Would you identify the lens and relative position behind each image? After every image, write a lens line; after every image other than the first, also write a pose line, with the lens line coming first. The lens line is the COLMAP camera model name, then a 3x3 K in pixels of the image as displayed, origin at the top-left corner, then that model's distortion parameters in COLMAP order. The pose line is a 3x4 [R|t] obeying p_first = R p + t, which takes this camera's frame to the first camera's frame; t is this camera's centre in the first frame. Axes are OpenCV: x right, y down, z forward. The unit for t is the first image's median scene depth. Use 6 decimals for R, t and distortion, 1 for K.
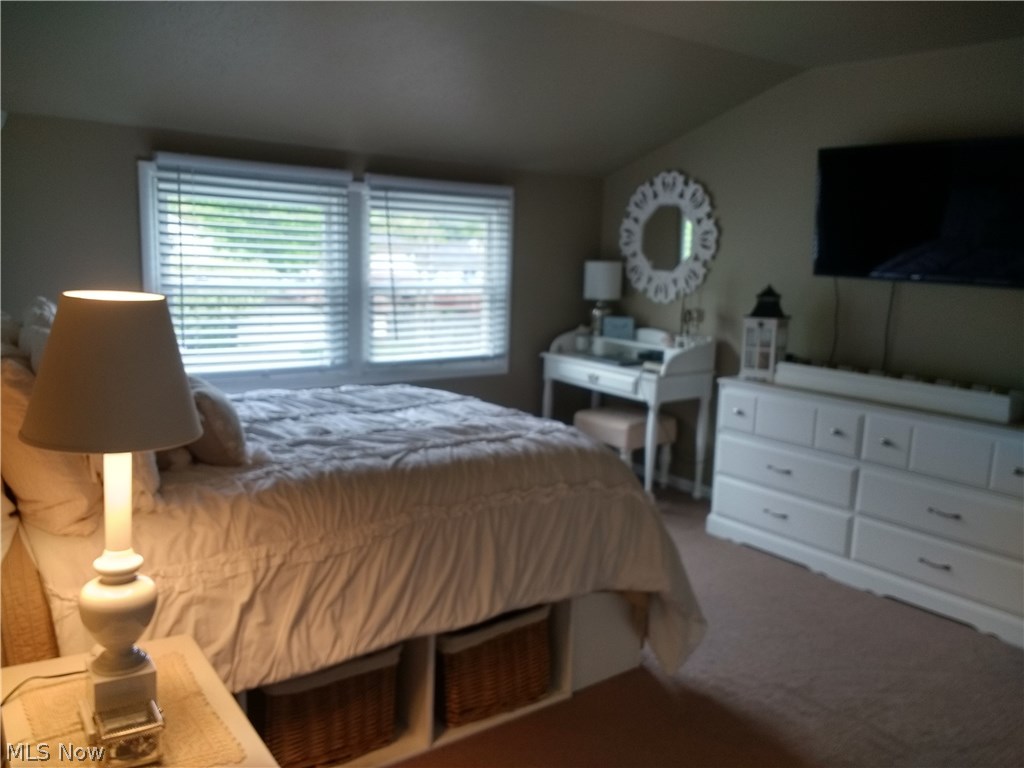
lens RADIAL K [[800.1, 0, 514.7], [0, 800.1, 385.5], [0, 0, 1]] dist [0.034964, -0.001463]
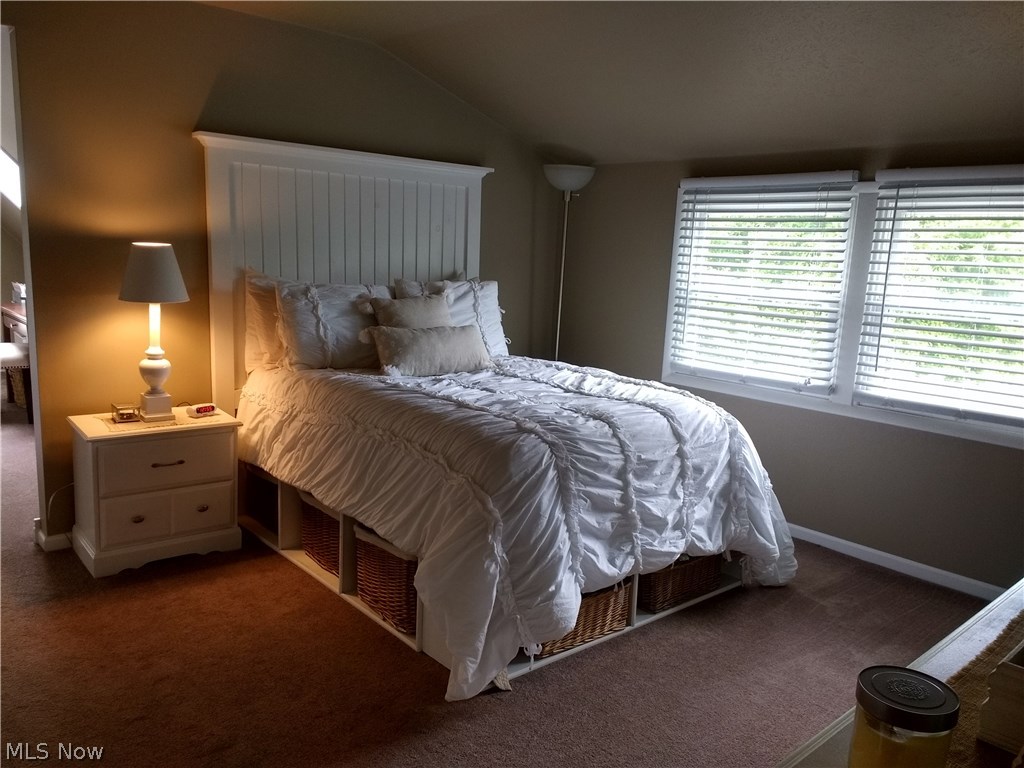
lens RADIAL K [[800.1, 0, 516.0], [0, 800.1, 383.7], [0, 0, 1]] dist [0.034964, -0.001463]
pose [[0.100395, 0.135267, -0.985710, 0.722156], [-0.211348, 0.971005, 0.111723, -0.066434], [0.972241, 0.197111, 0.126072, 0.622249]]
